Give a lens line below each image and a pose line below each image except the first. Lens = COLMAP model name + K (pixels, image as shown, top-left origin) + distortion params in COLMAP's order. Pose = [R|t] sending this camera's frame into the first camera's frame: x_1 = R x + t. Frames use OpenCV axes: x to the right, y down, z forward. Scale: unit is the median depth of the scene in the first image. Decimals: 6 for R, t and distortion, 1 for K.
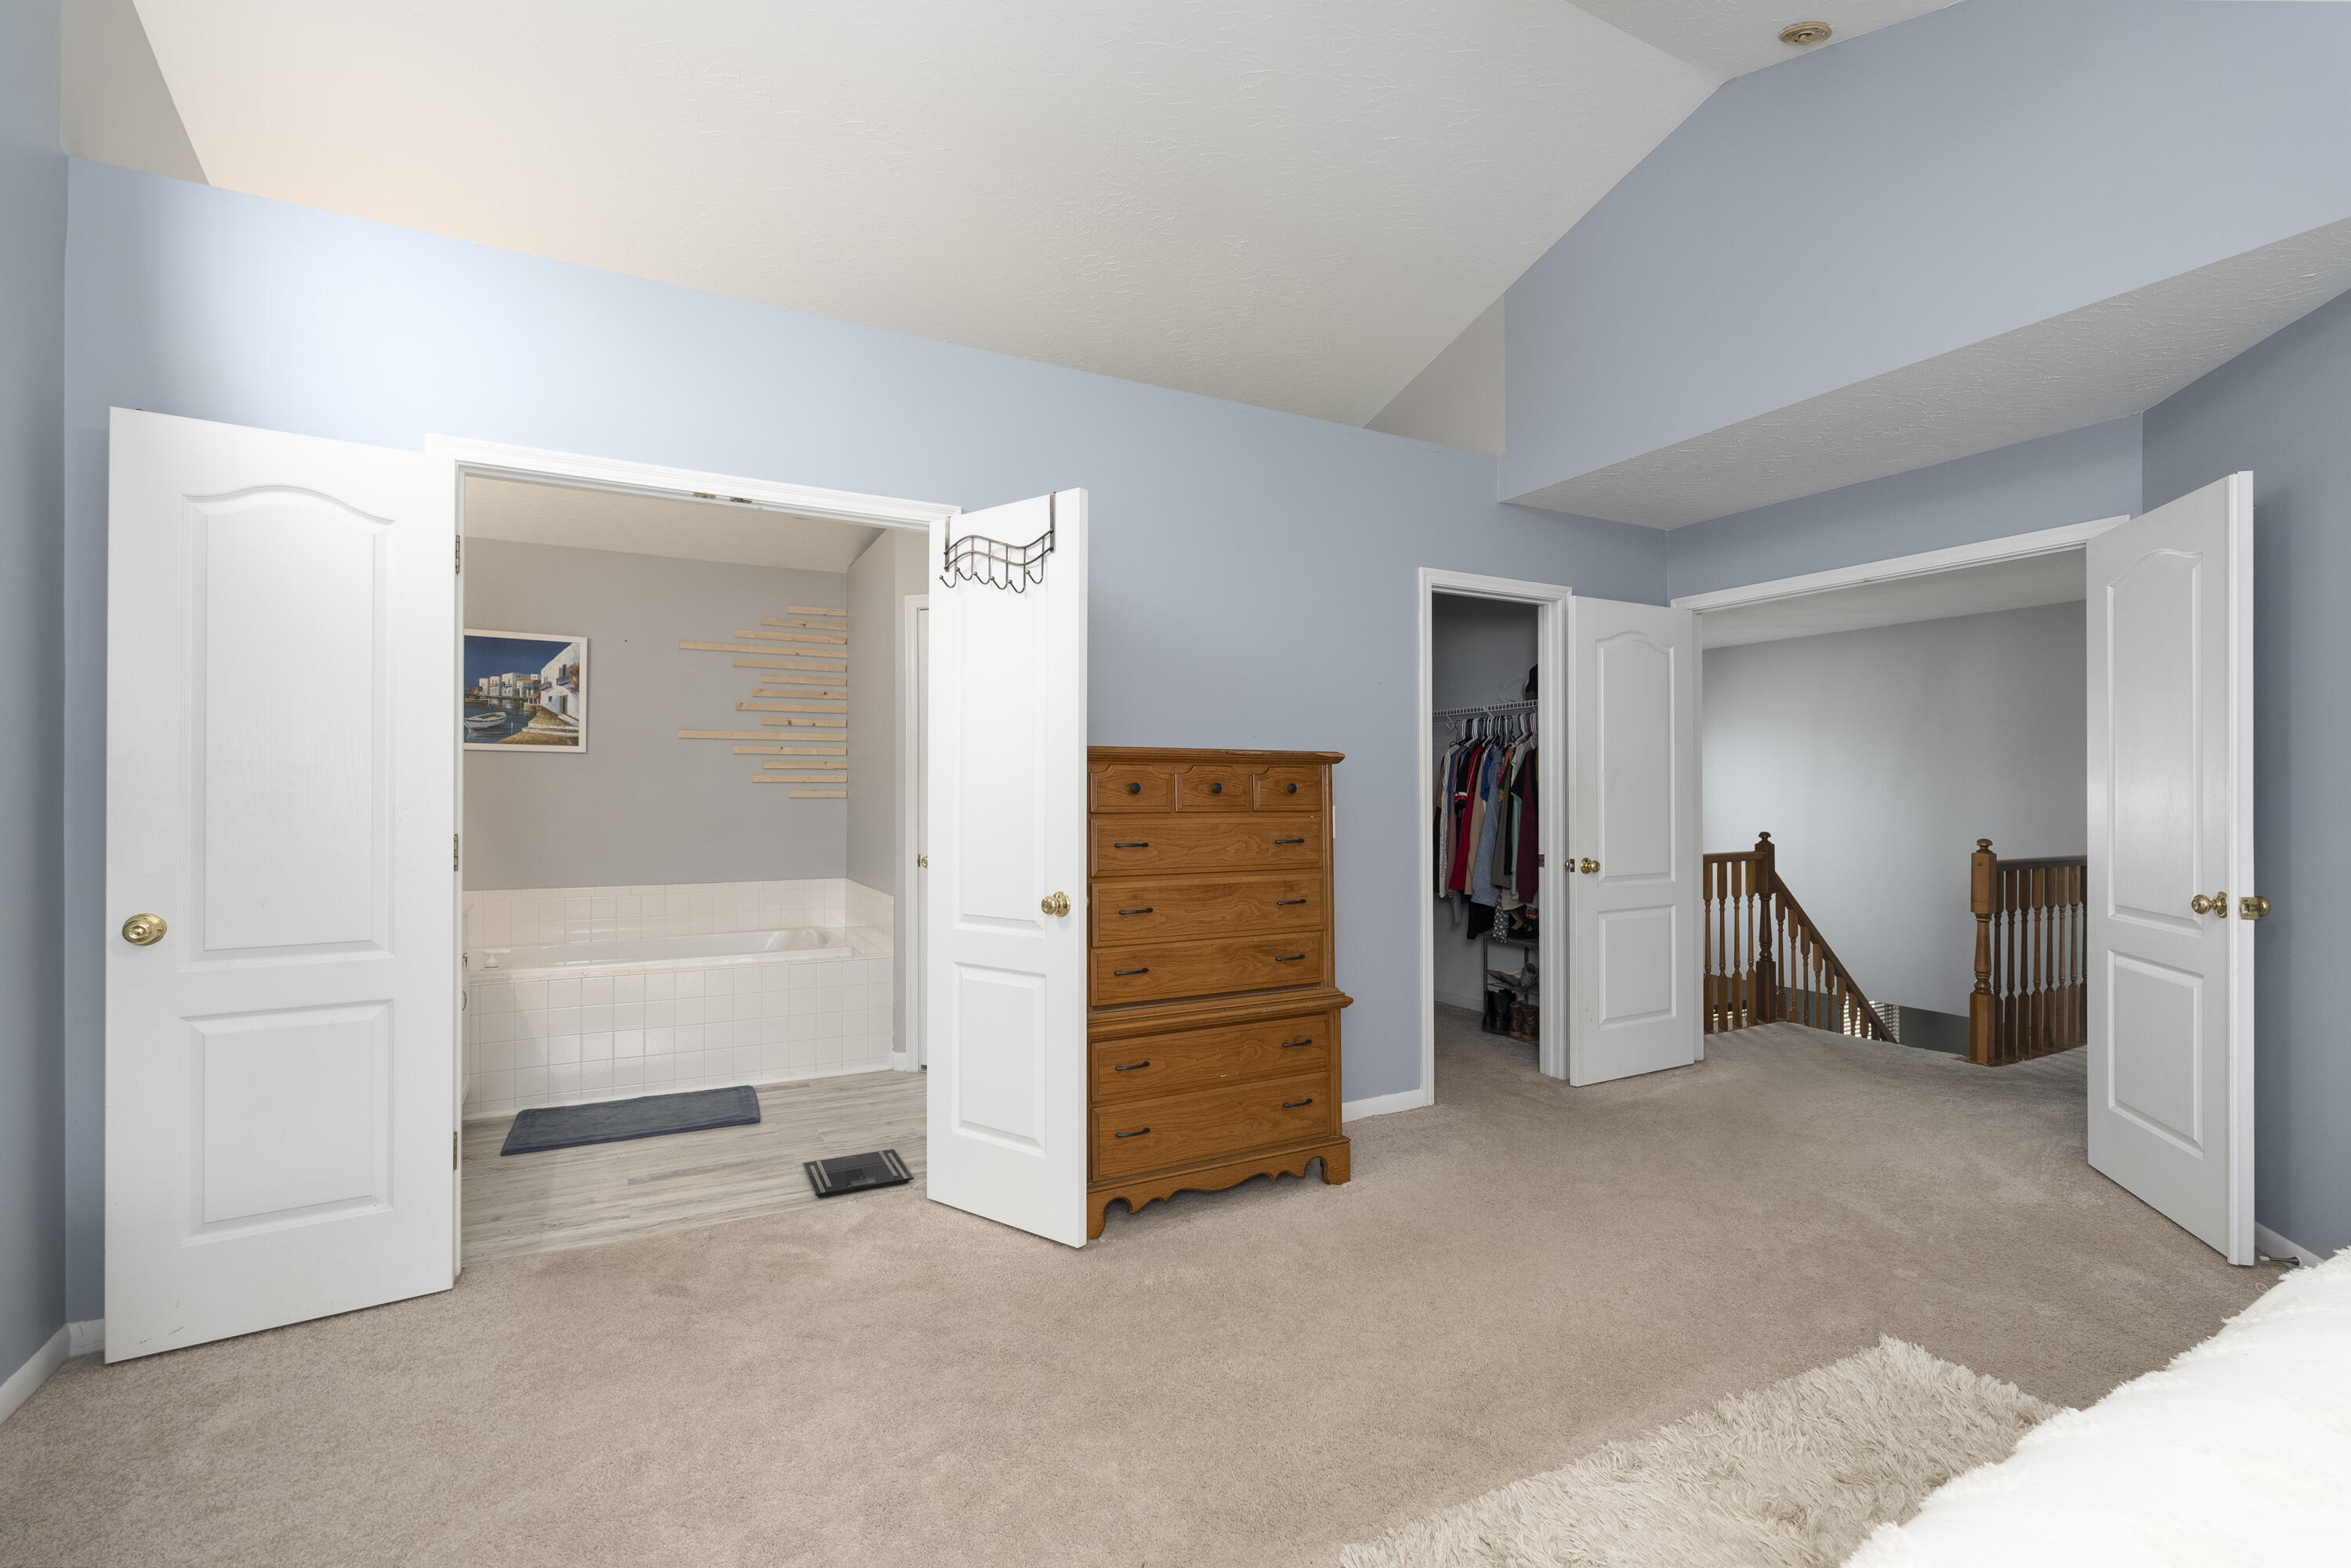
lens RADIAL K [[1039.1, 0, 1190.9], [0, 1039.1, 795.4], [0, 0, 1]] dist [0.002394, -0.000641]
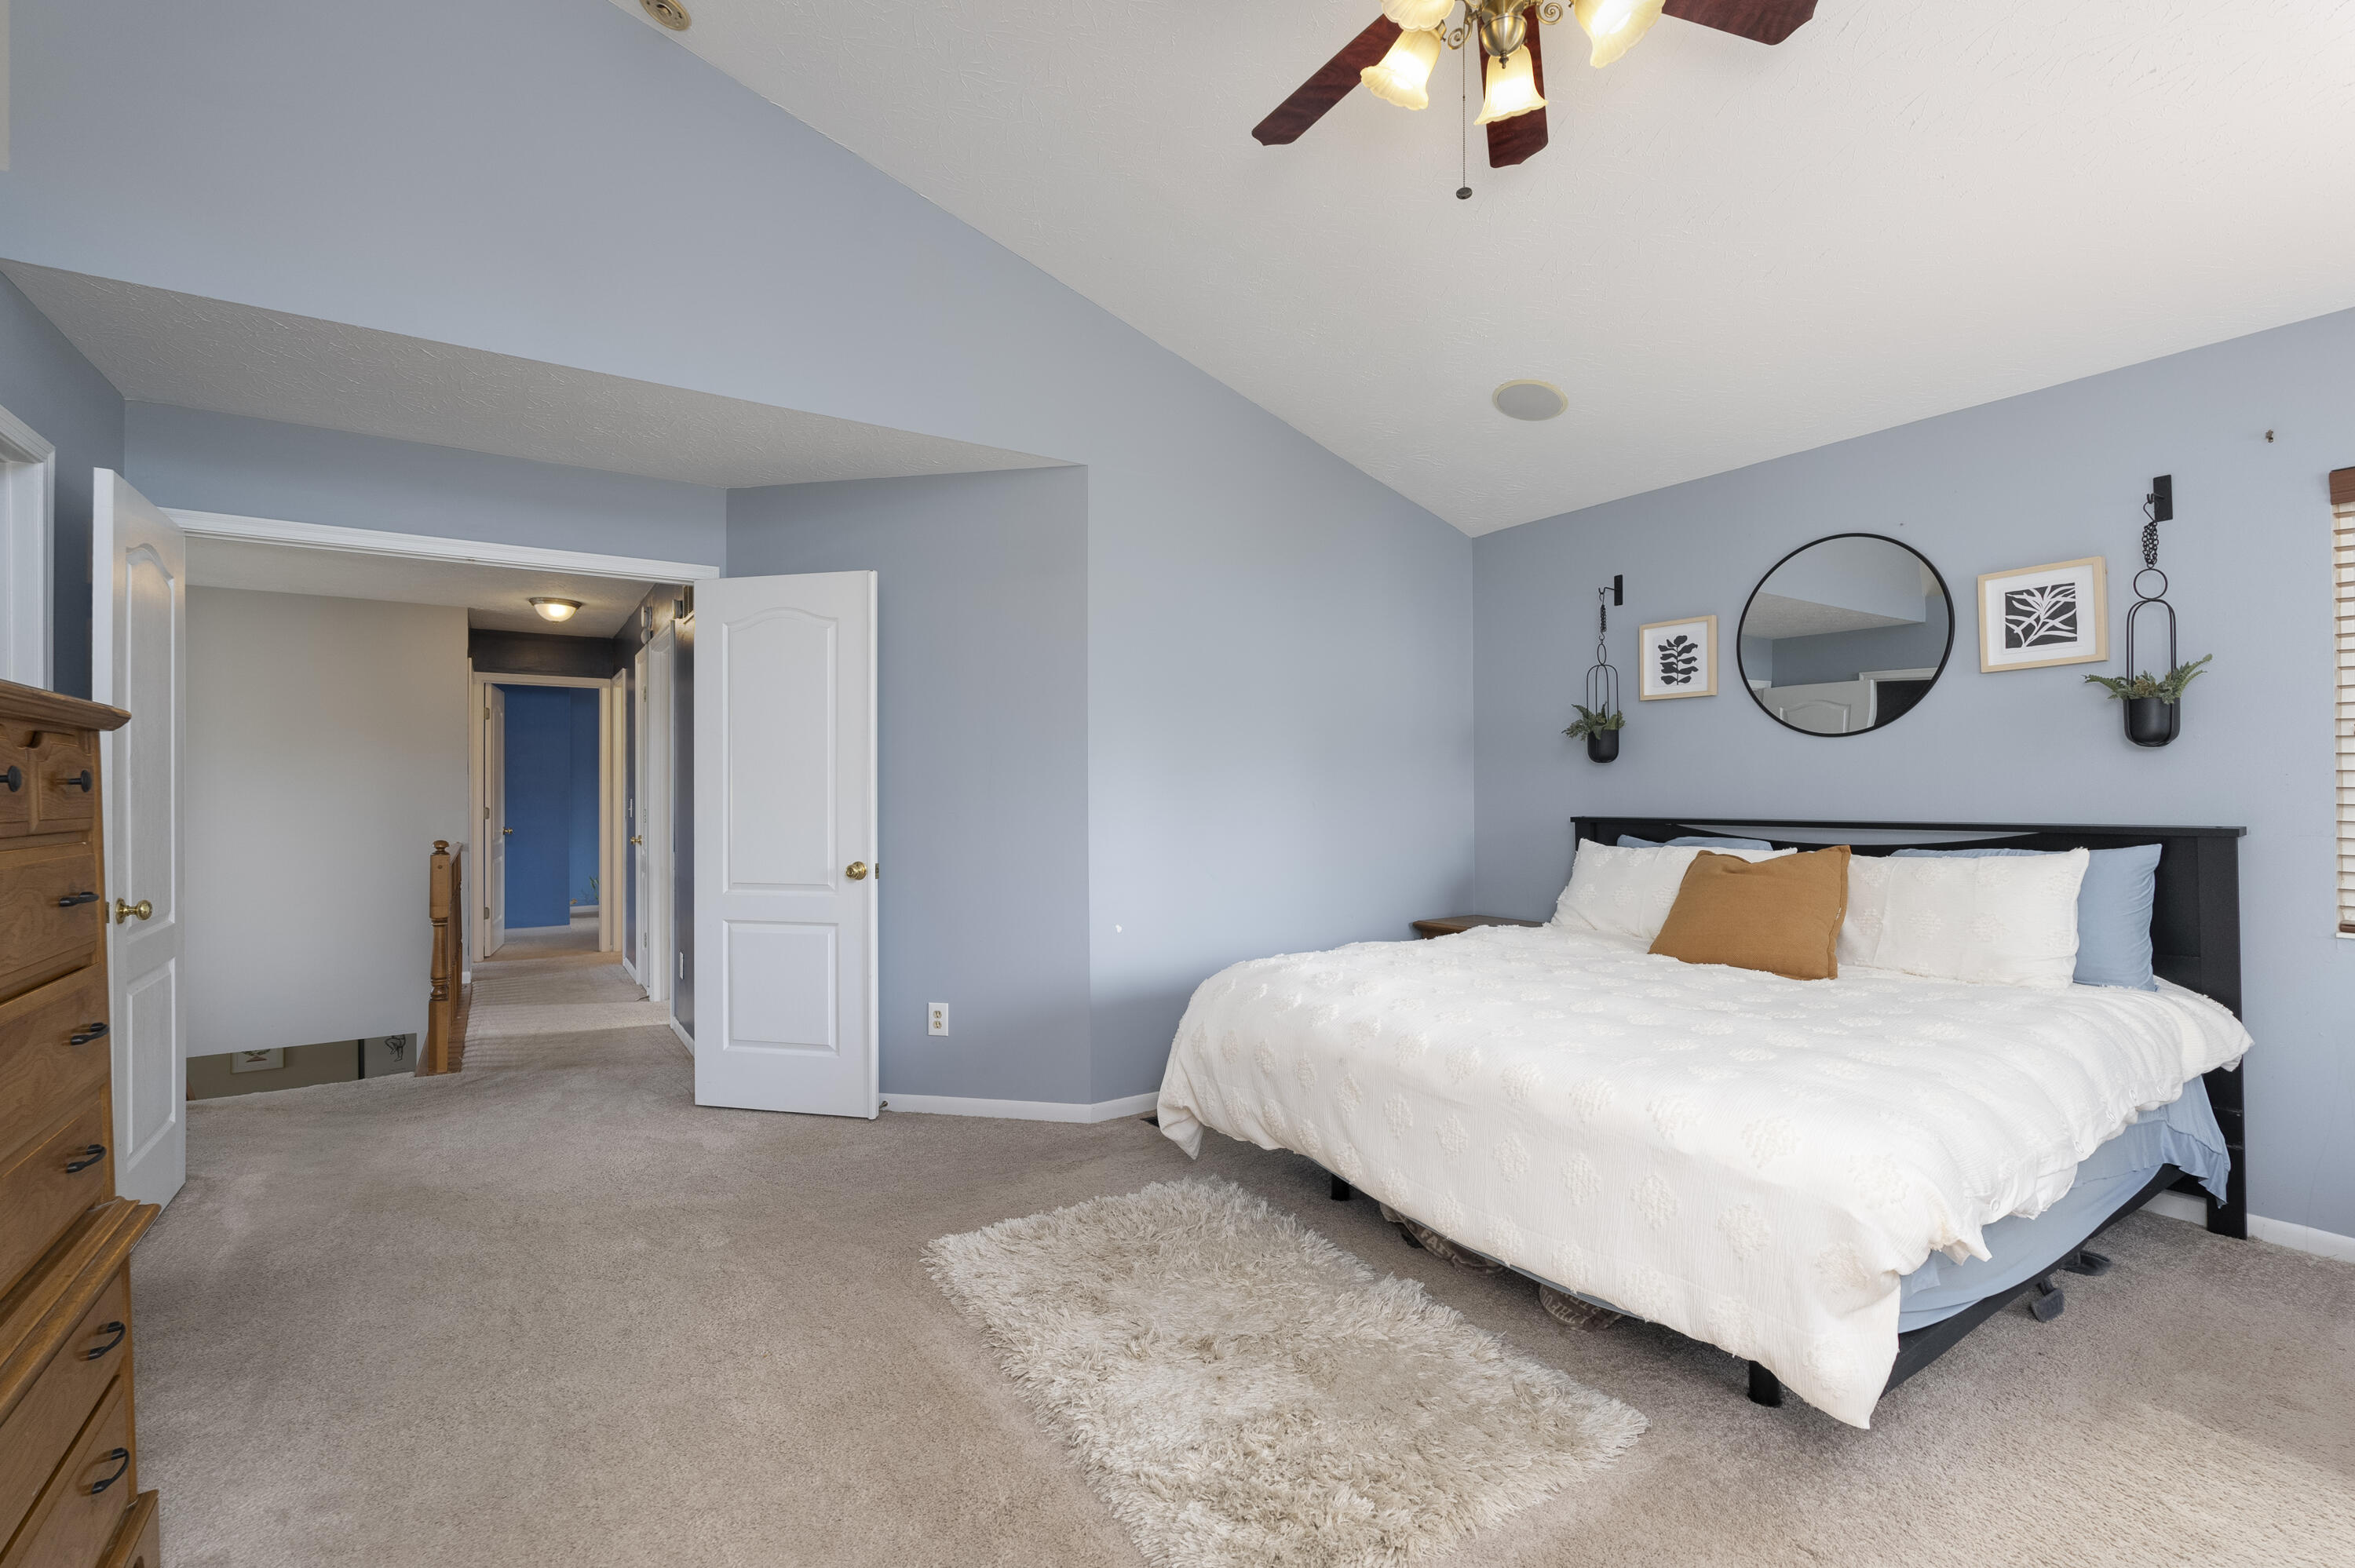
lens RADIAL K [[1040.7, 0, 1198.2], [0, 1040.7, 779.6], [0, 0, 1]] dist [0.002394, -0.000641]
pose [[-0.102807, 0.015640, 0.994578, -0.355091], [0.002712, 0.999877, -0.015443, 0.002685], [-0.994698, 0.001110, -0.102837, 0.506456]]
